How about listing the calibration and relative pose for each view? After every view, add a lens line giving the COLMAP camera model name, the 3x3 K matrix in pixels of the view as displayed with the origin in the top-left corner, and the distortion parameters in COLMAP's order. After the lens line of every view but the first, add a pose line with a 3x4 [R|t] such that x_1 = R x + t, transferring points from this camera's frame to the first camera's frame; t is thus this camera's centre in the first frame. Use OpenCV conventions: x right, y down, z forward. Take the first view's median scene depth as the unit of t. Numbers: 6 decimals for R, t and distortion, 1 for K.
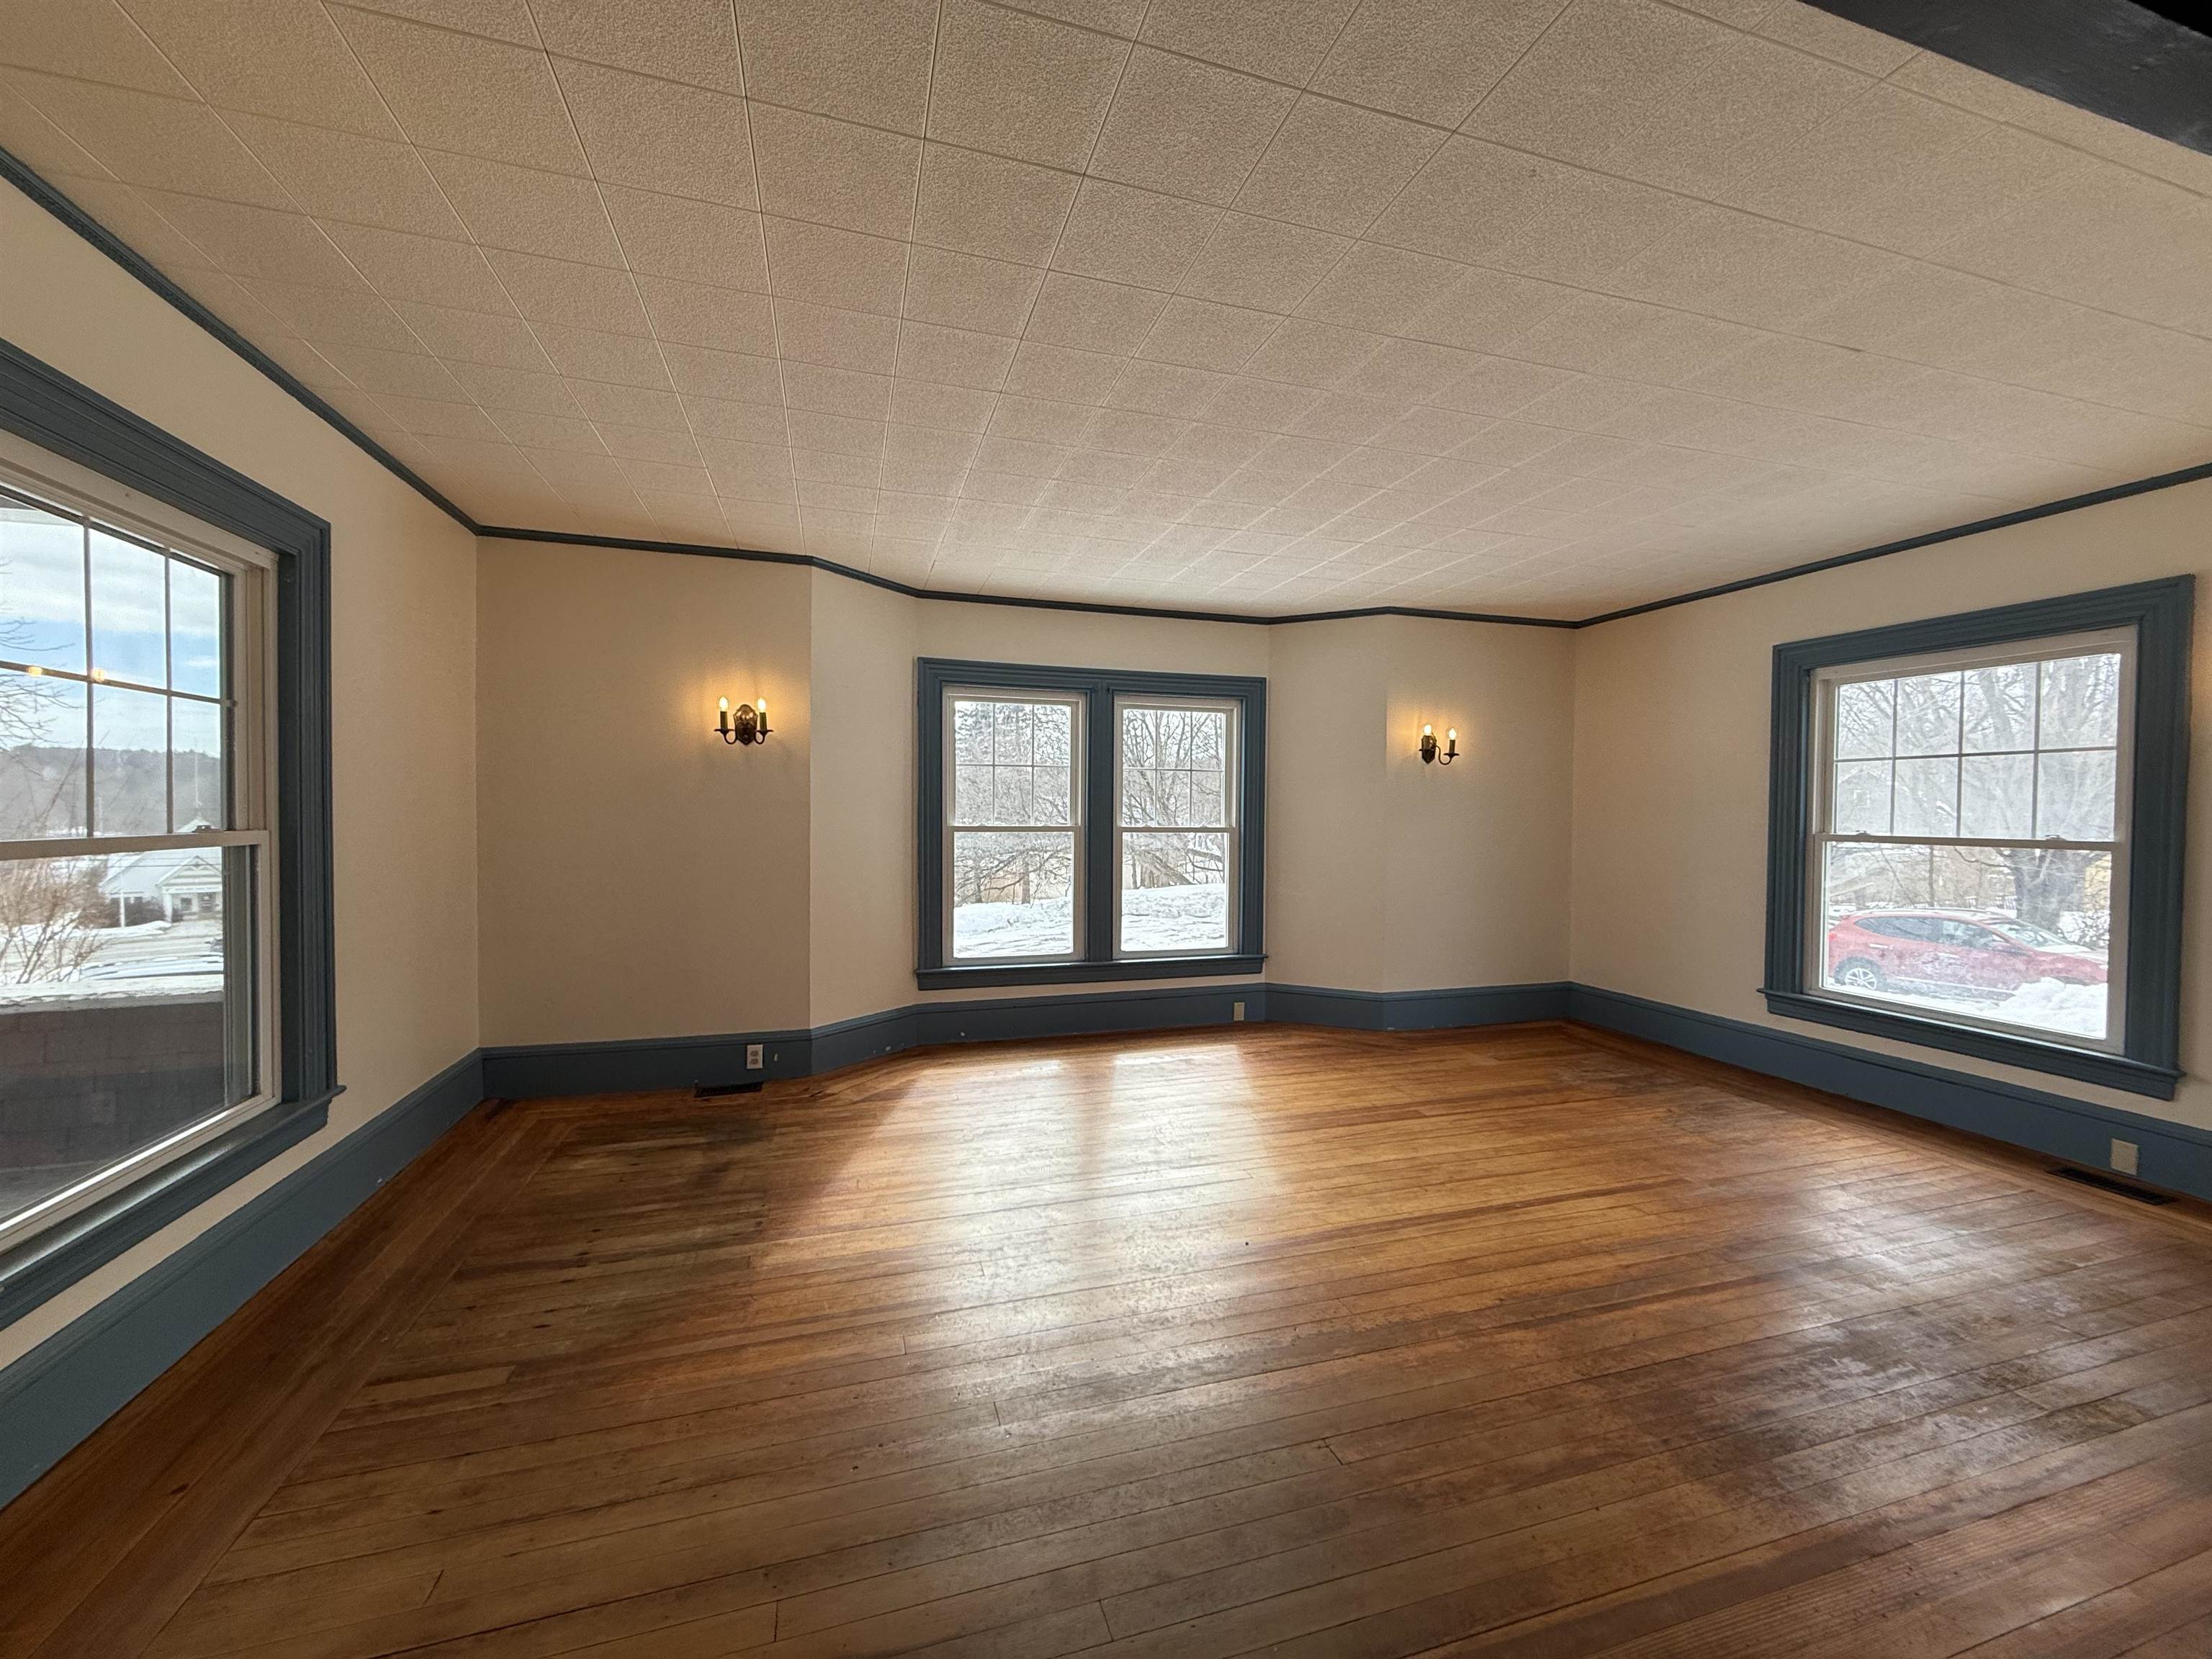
lens RADIAL K [[876.5, 0, 1106.0], [0, 876.5, 829.5], [0, 0, 1]] dist [-0.000113, 0.000101]
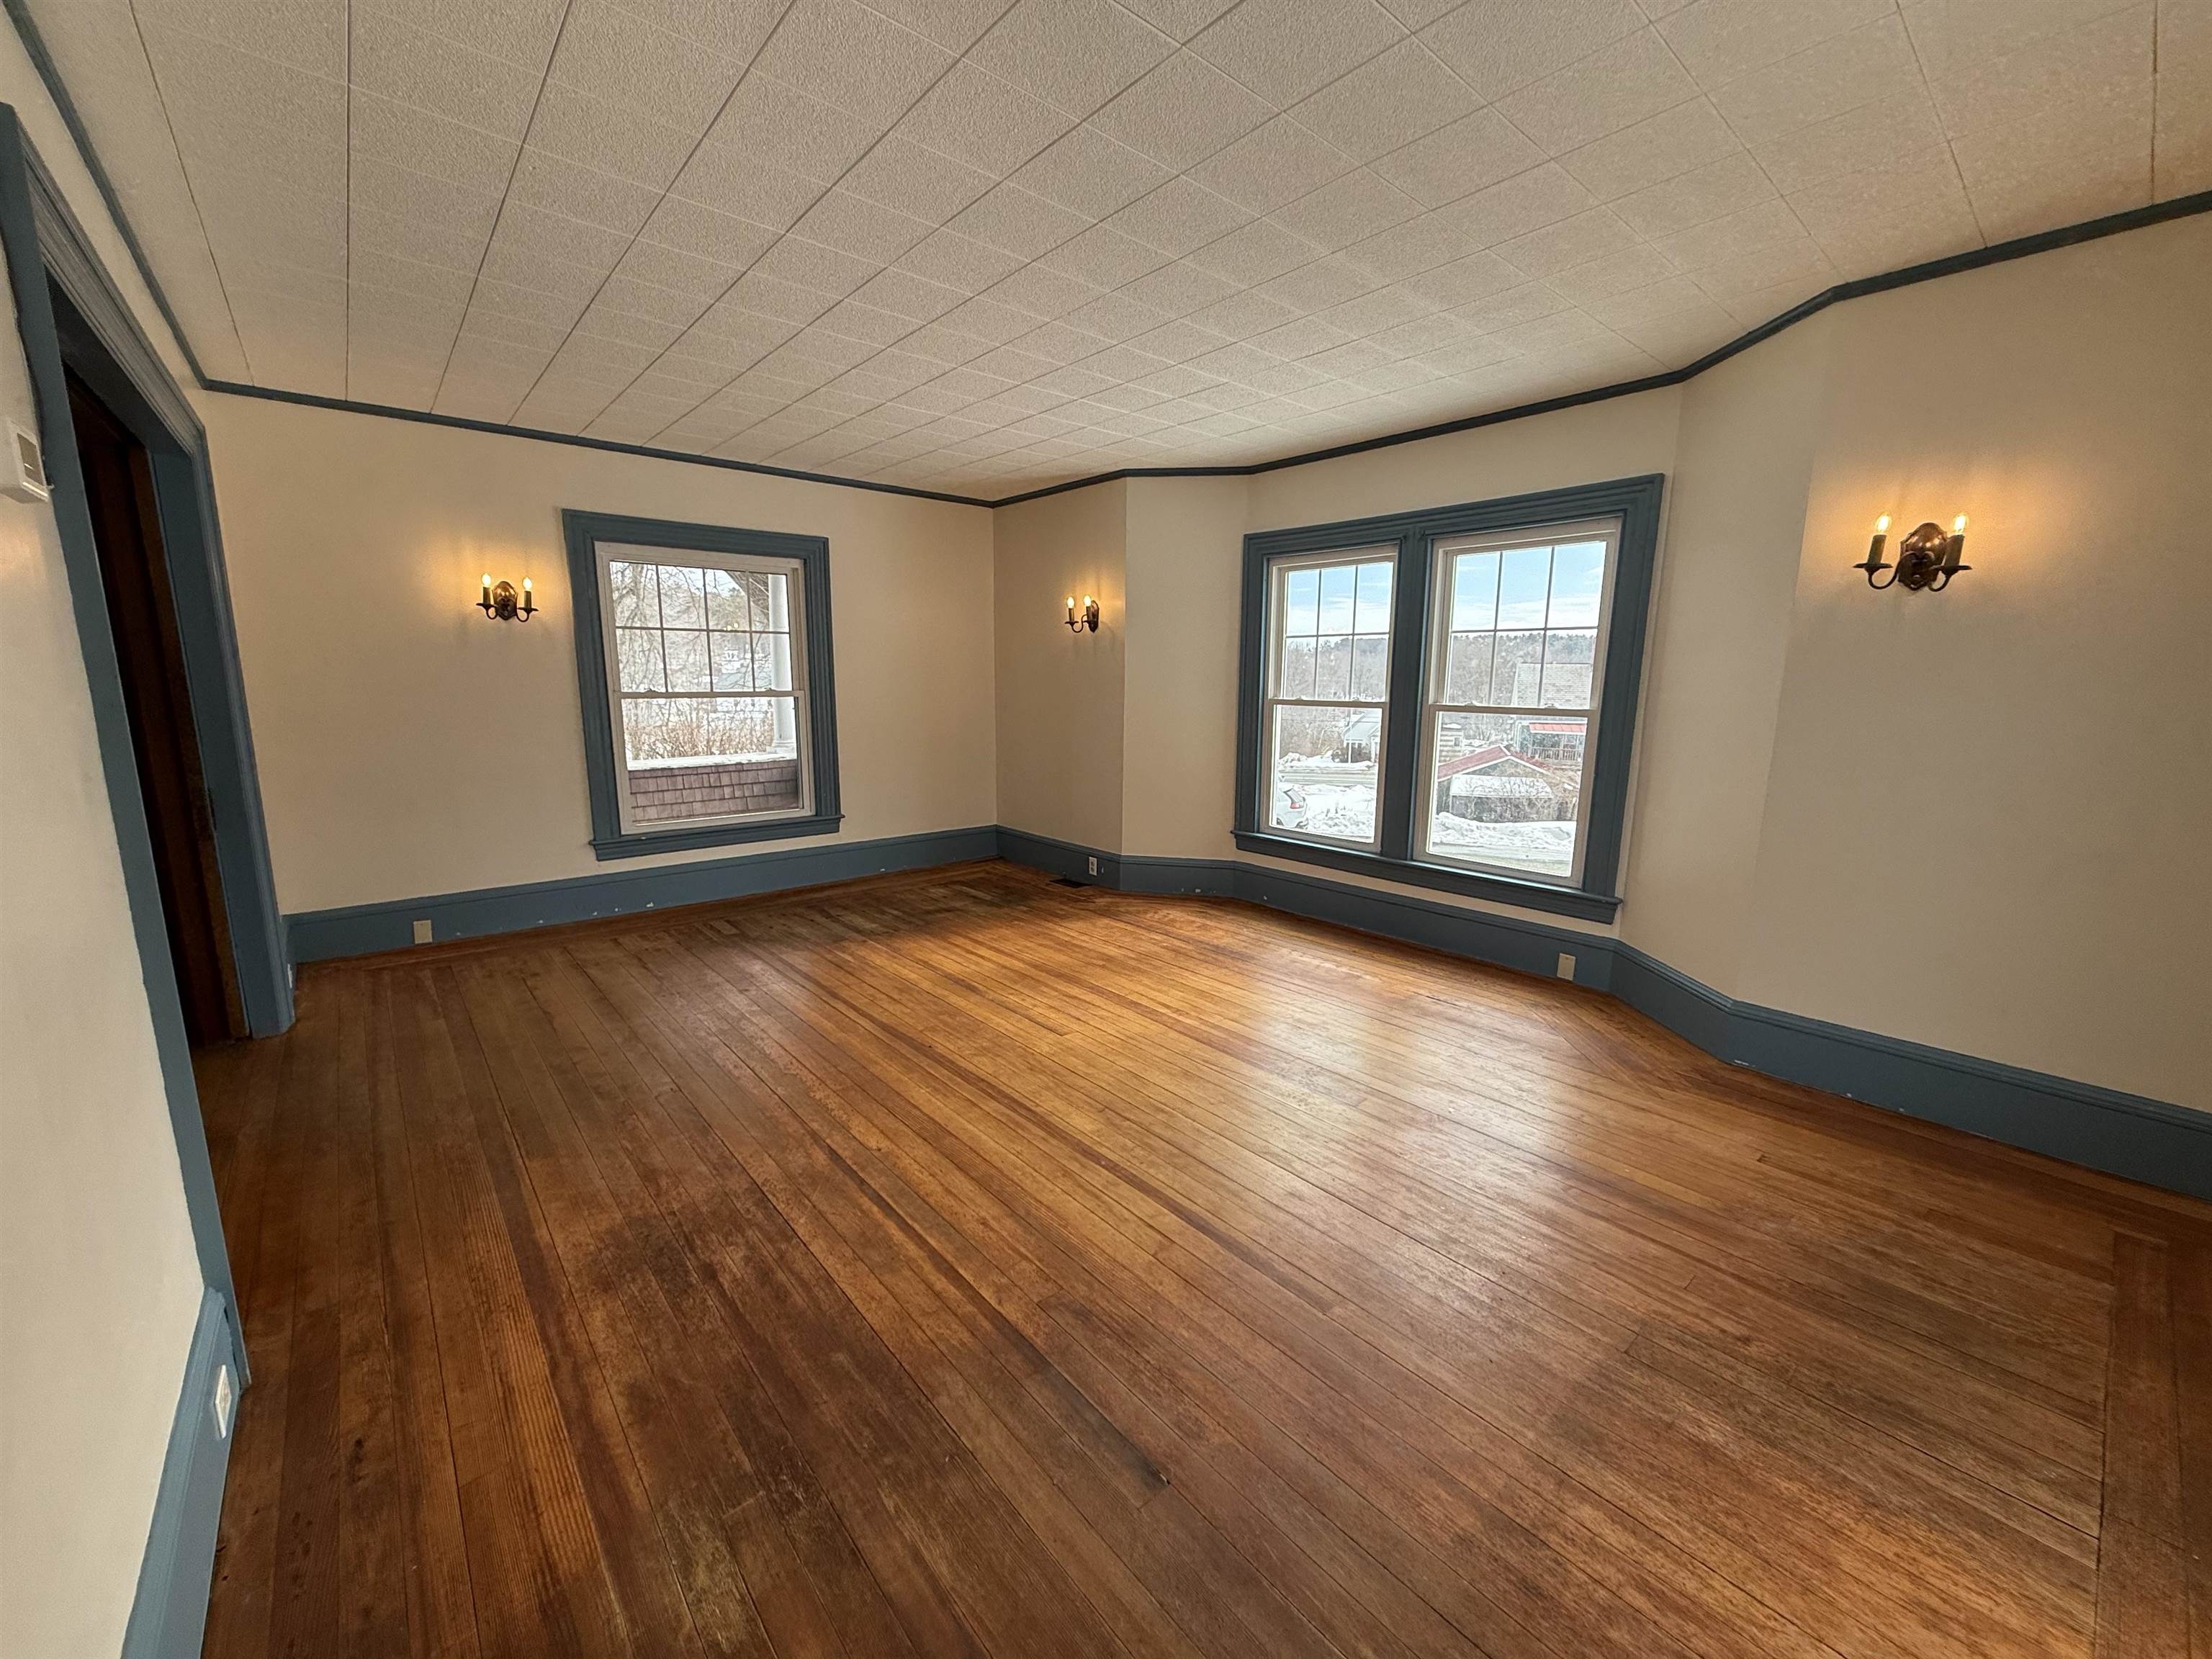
lens RADIAL K [[876.5, 0, 1106.0], [0, 876.5, 829.5], [0, 0, 1]] dist [-0.000113, 0.000101]
pose [[0.398448, 0.153452, -0.904263, 0.823203], [-0.023700, 0.987298, 0.157100, -0.011301], [0.916885, -0.041165, 0.397024, 0.476855]]
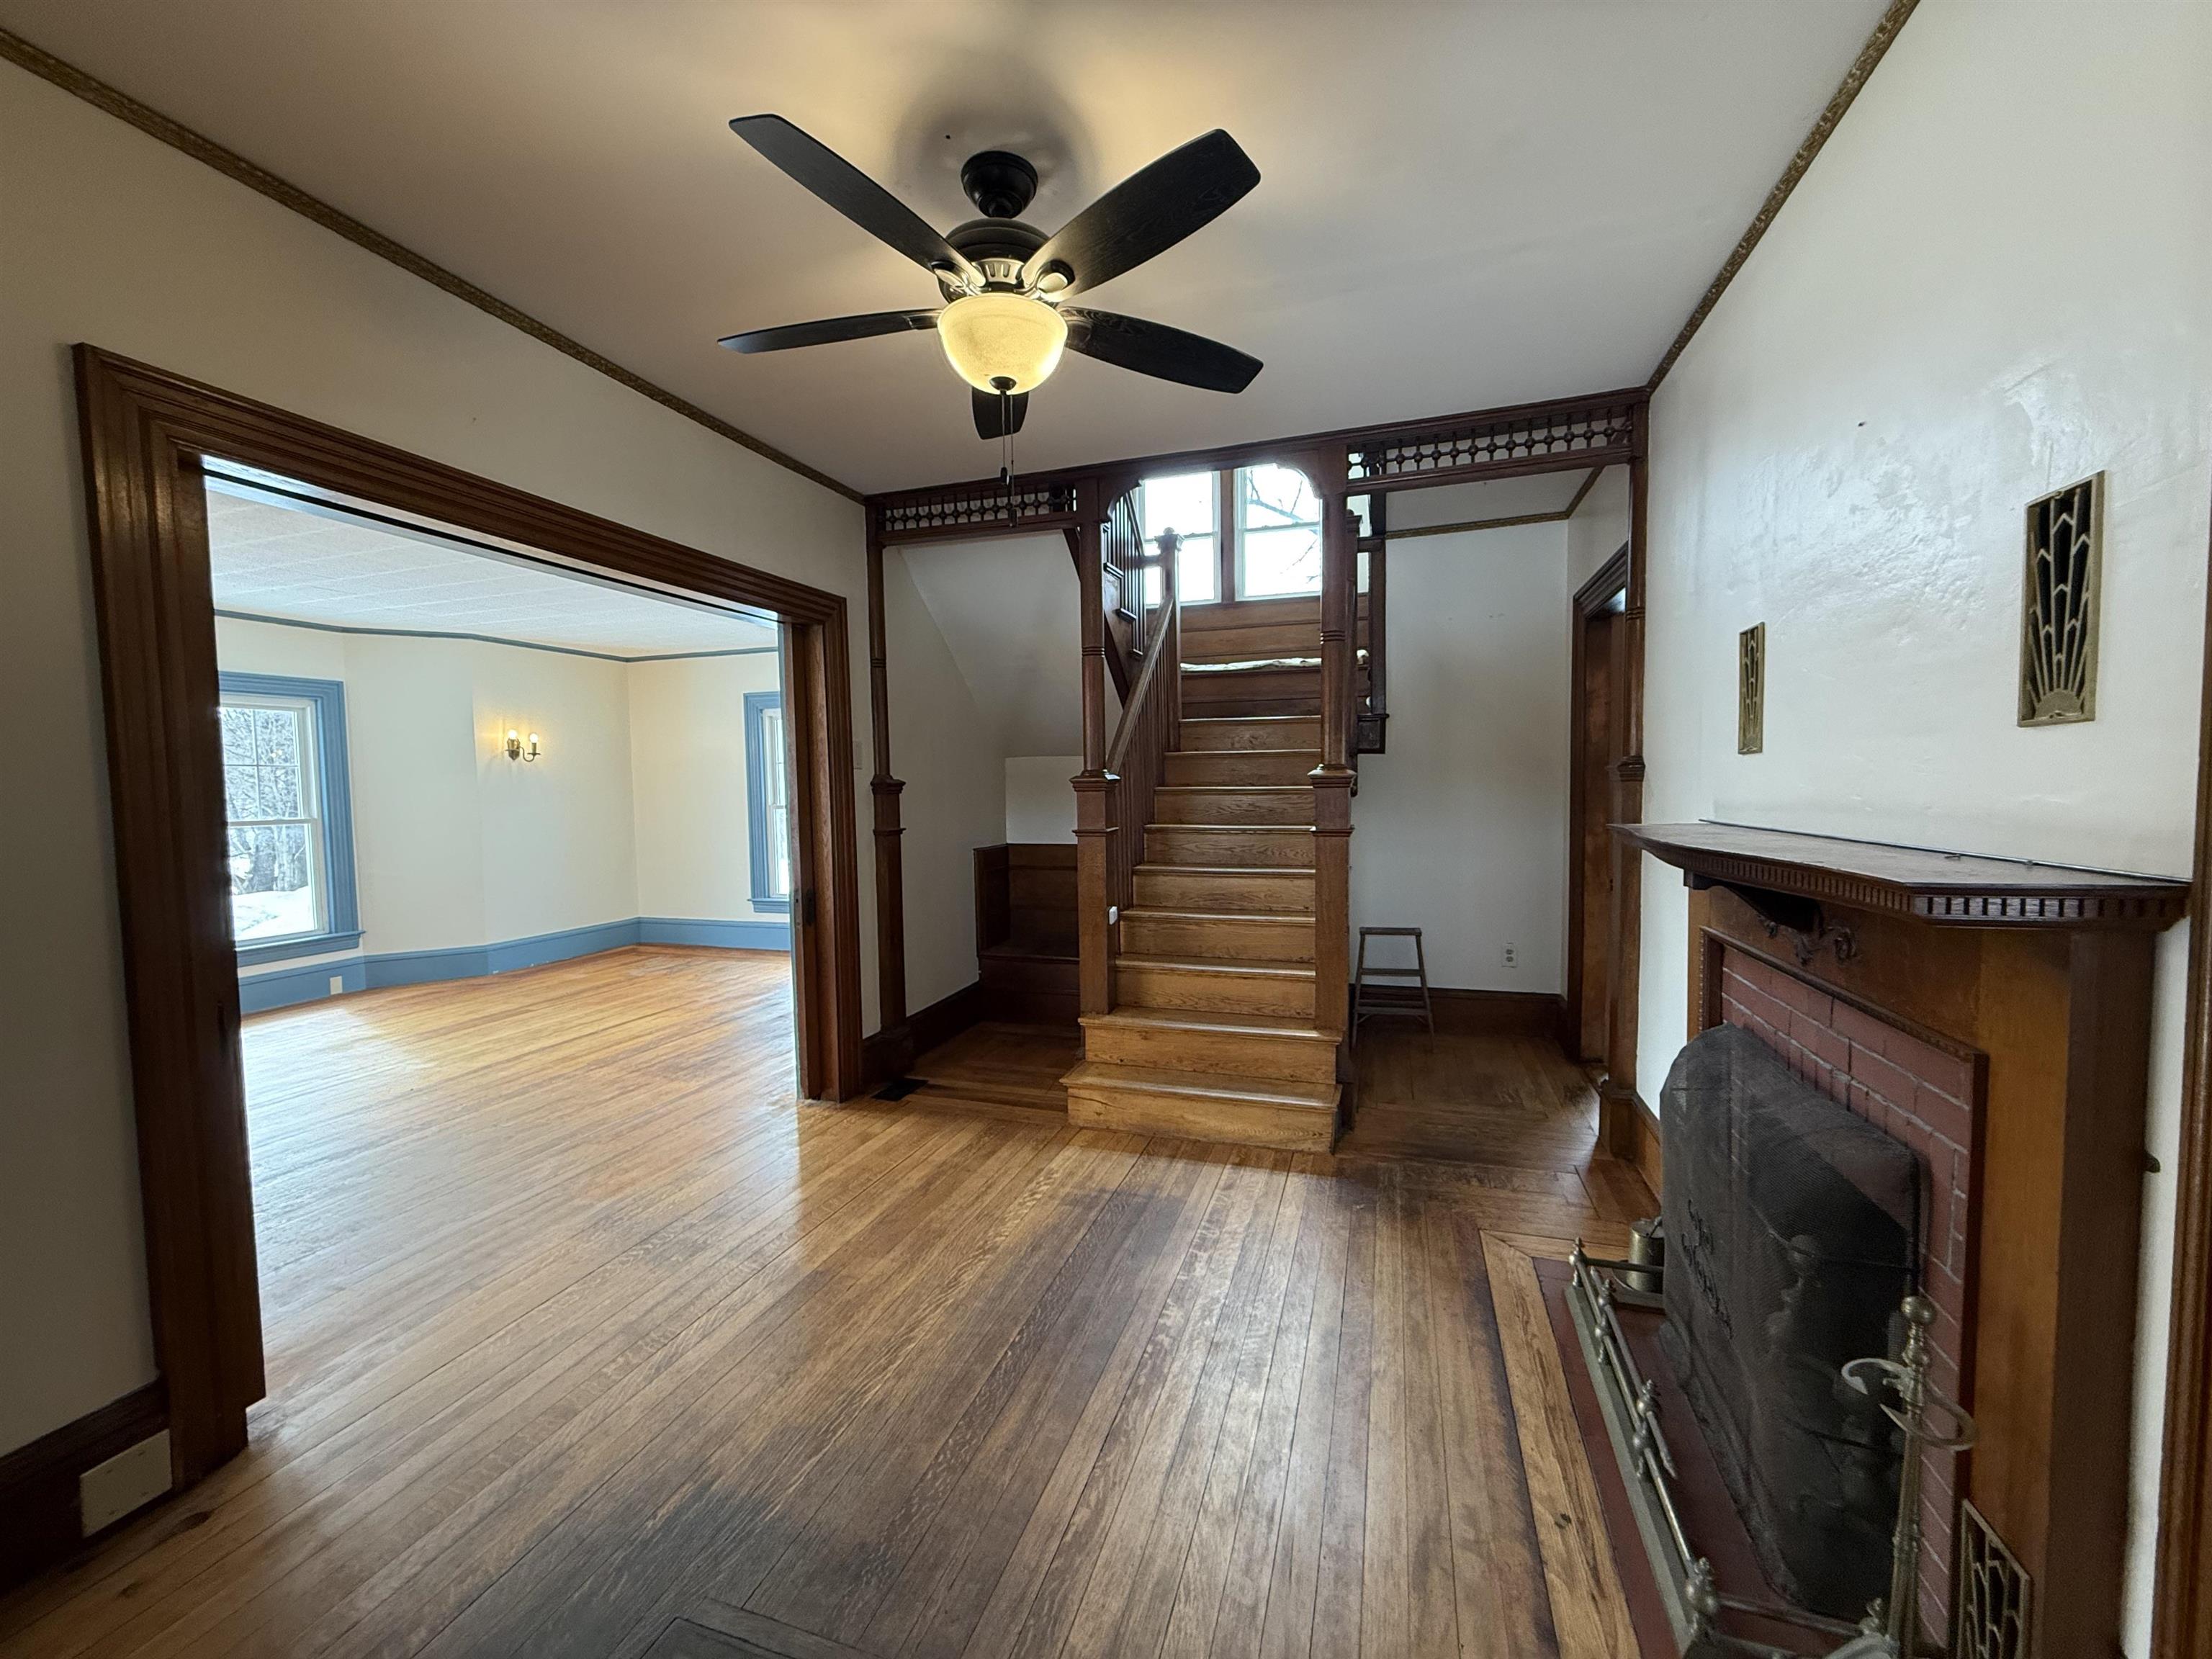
lens RADIAL K [[876.5, 0, 1106.0], [0, 876.5, 829.5], [0, 0, 1]] dist [-0.000113, 0.000101]
pose [[0.576232, -0.060025, 0.815079, -0.227058], [0.037268, 0.998192, 0.047163, -0.003932], [-0.816436, 0.003200, 0.577427, -0.548144]]
